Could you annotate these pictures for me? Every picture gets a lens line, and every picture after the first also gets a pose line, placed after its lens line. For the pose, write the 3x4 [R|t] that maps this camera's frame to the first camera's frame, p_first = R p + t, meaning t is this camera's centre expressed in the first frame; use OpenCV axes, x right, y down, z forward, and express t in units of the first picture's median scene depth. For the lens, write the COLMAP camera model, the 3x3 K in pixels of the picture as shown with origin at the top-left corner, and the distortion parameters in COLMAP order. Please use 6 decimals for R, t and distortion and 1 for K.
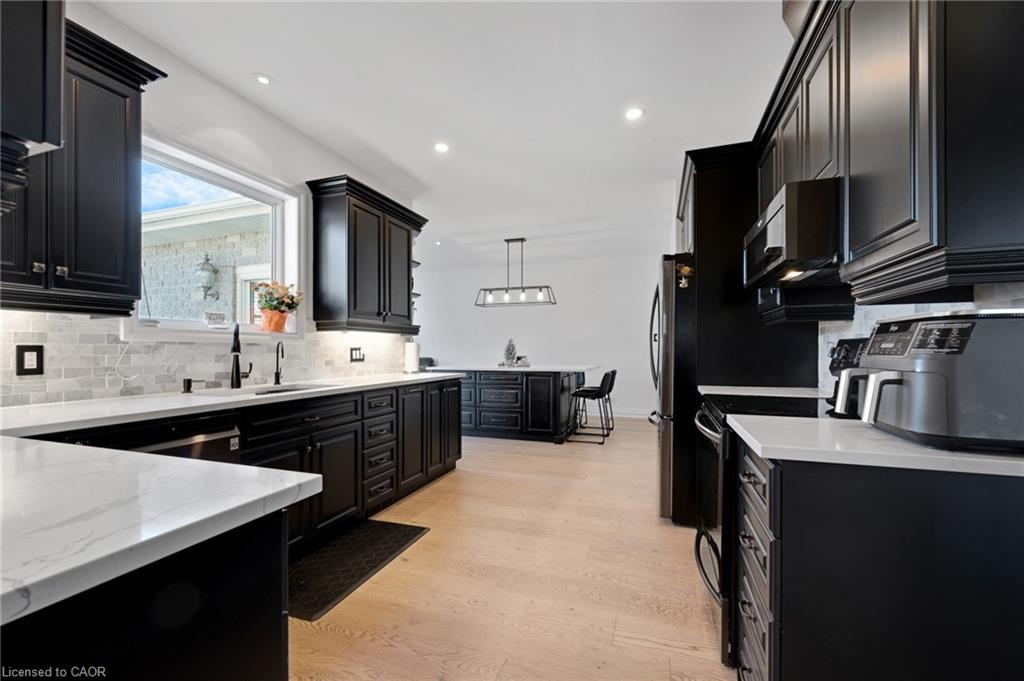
lens RADIAL K [[413.9, 0, 511.9], [0, 413.9, 346.9], [0, 0, 1]] dist [-0.013703, 0.000405]
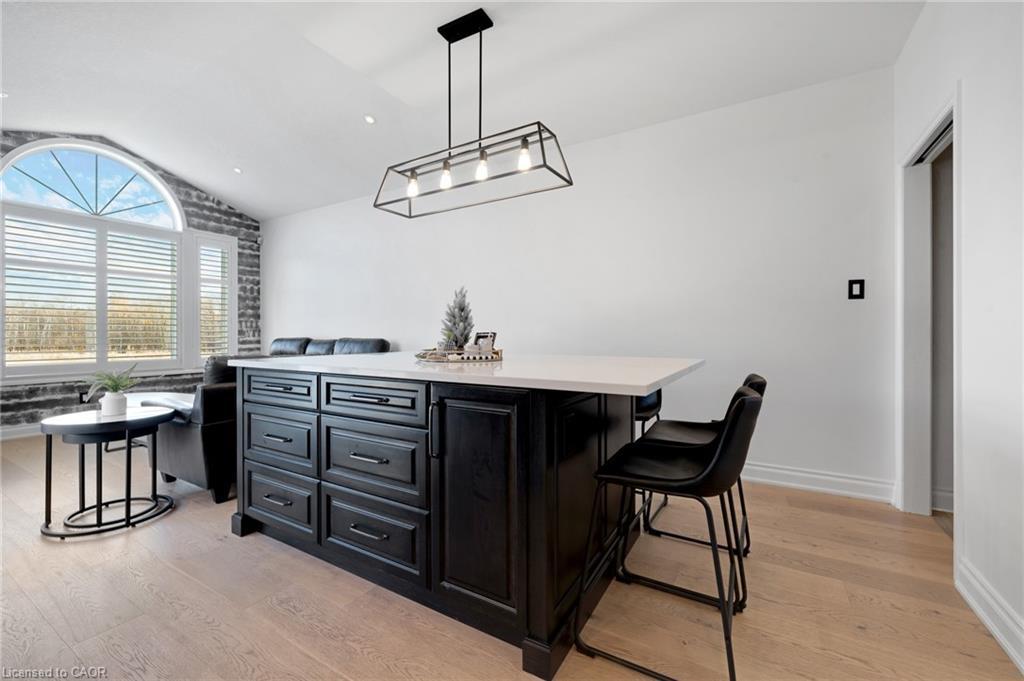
lens RADIAL K [[413.9, 0, 513.4], [0, 413.9, 336.5], [0, 0, 1]] dist [-0.013703, 0.000405]
pose [[0.979579, 0.002245, -0.201045, 0.126923], [-0.000278, 0.999952, 0.009812, 0.021492], [0.201058, -0.009556, 0.979533, 0.641501]]
